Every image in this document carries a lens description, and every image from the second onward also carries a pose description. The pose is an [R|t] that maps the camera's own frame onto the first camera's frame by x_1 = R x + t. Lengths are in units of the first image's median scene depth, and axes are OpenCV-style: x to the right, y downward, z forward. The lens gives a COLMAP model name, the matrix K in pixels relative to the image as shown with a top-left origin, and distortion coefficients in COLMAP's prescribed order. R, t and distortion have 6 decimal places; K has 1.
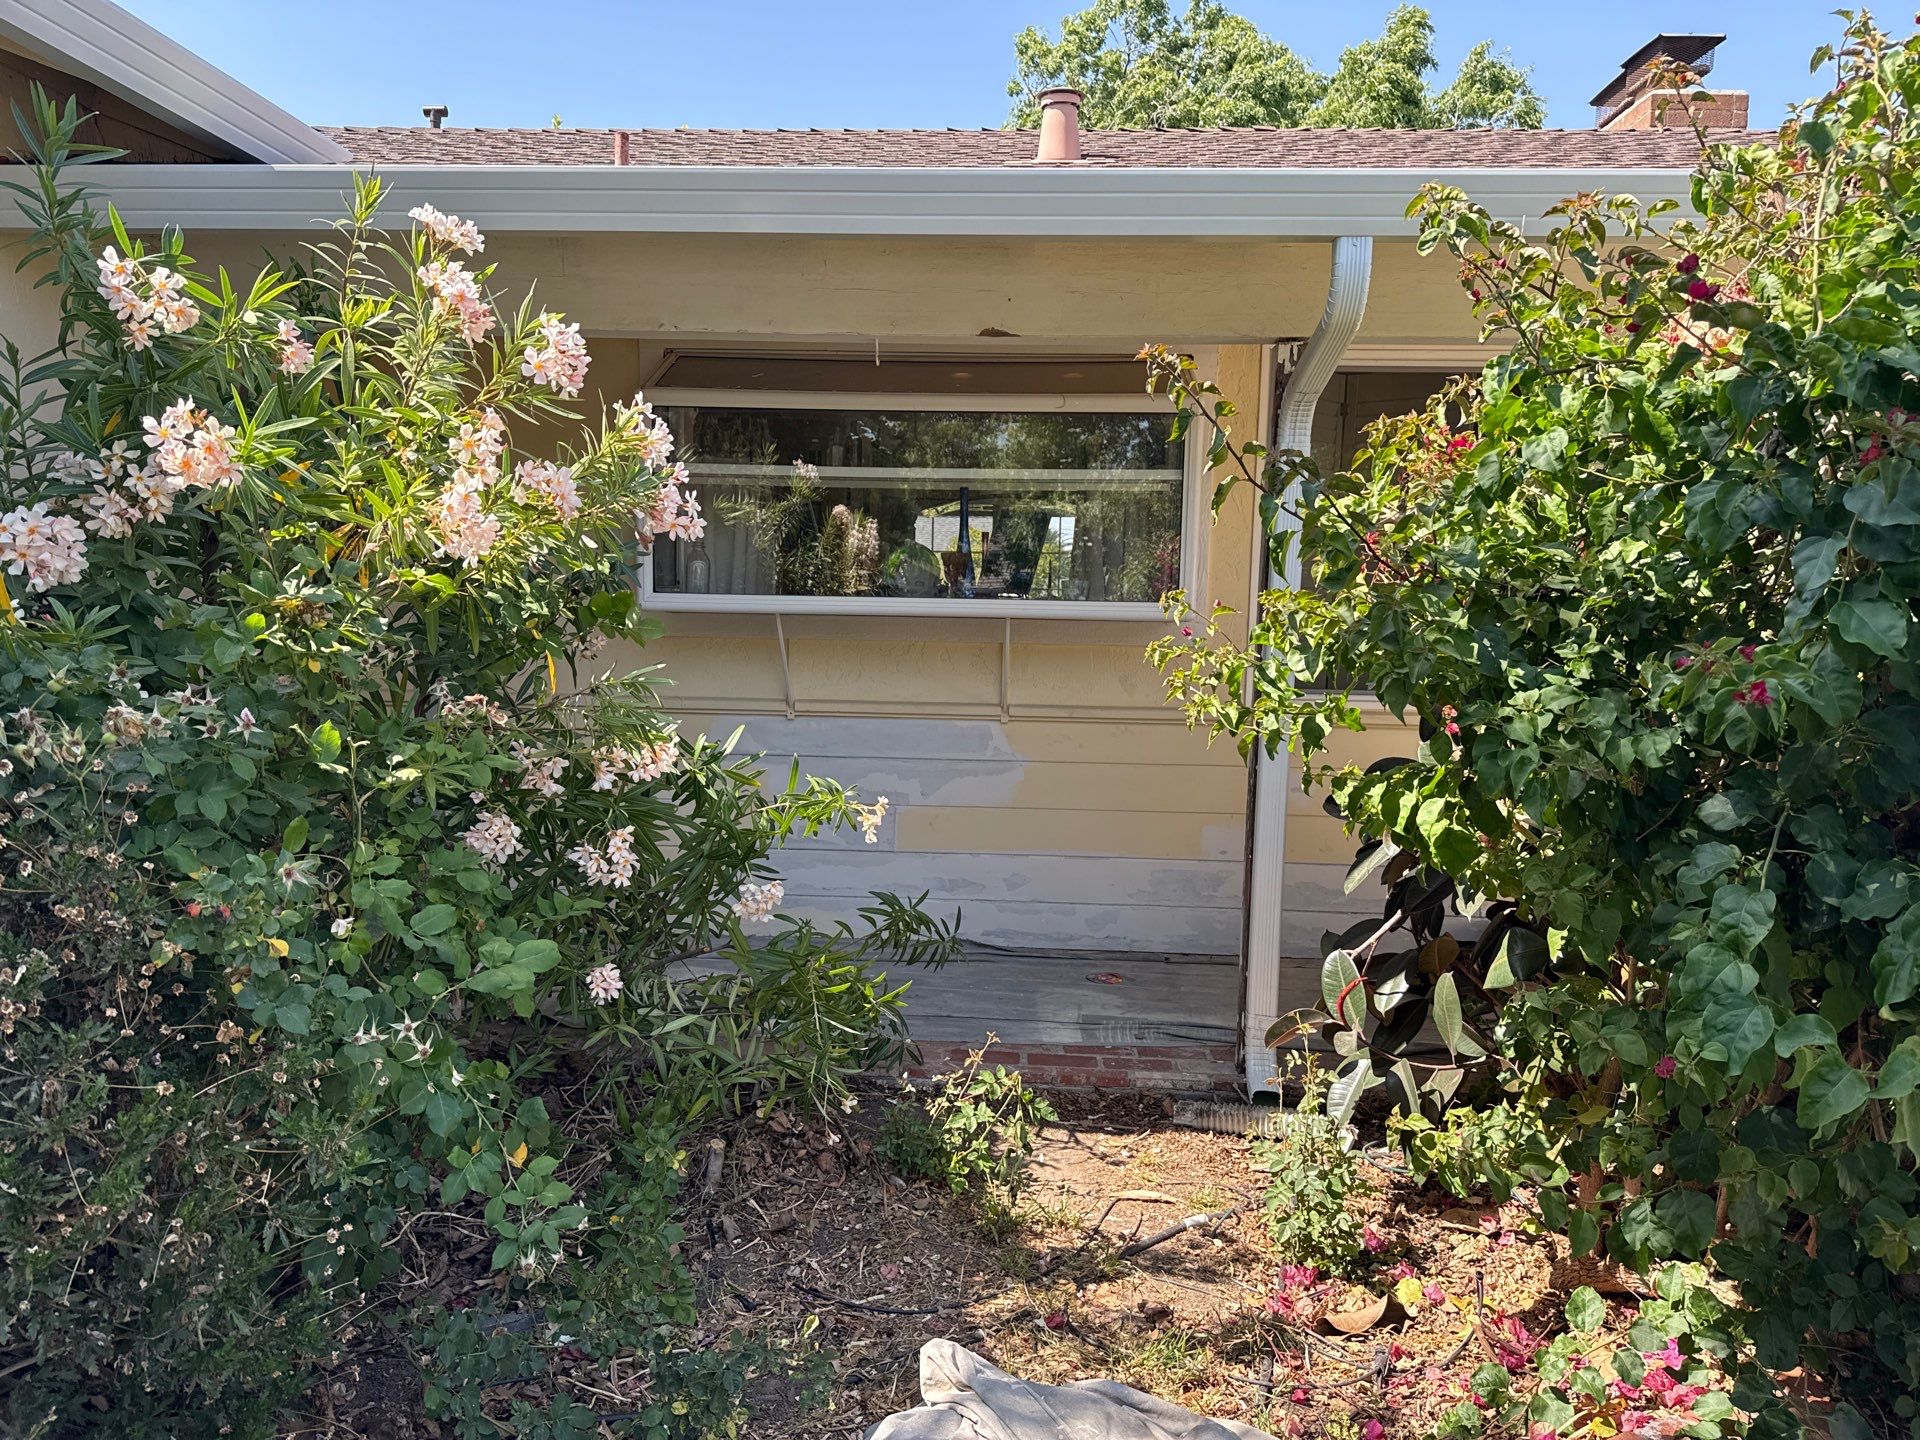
lens RADIAL K [[1331.1, 0, 961.1], [0, 1331.1, 720.0], [0, 0, 1]] dist [0.023695, -0.015091]
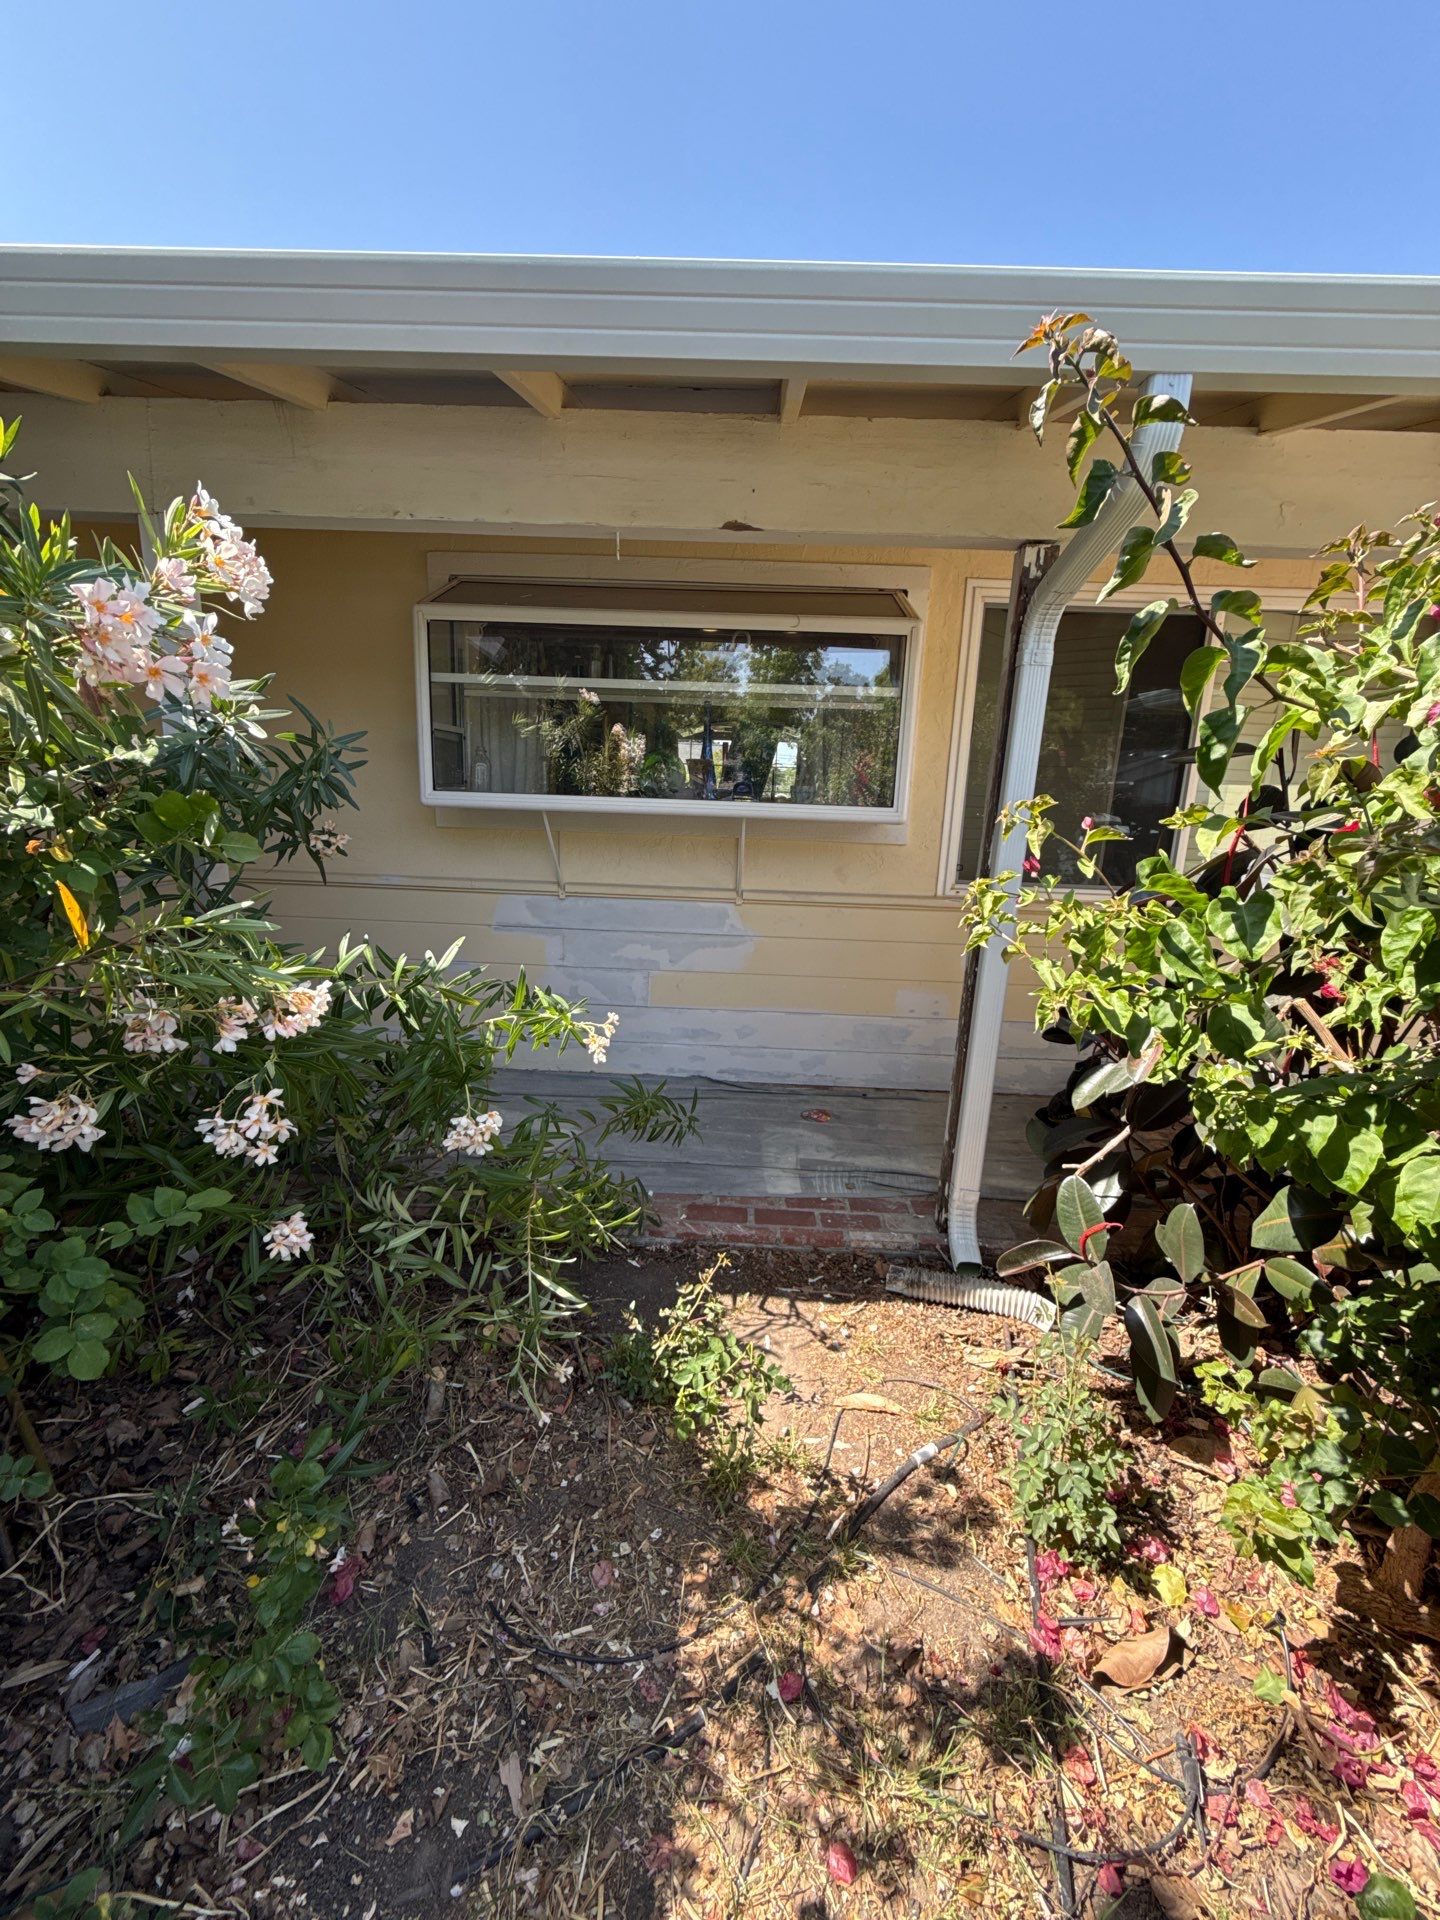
lens RADIAL K [[758.1, 0, 716.1], [0, 758.1, 964.5], [0, 0, 1]] dist [0.001126, -0.000951]
pose [[0.999836, 0.015796, 0.008890, 0.009075], [-0.016806, 0.991604, 0.128215, -0.044200], [-0.006790, -0.128343, 0.991707, 0.421345]]
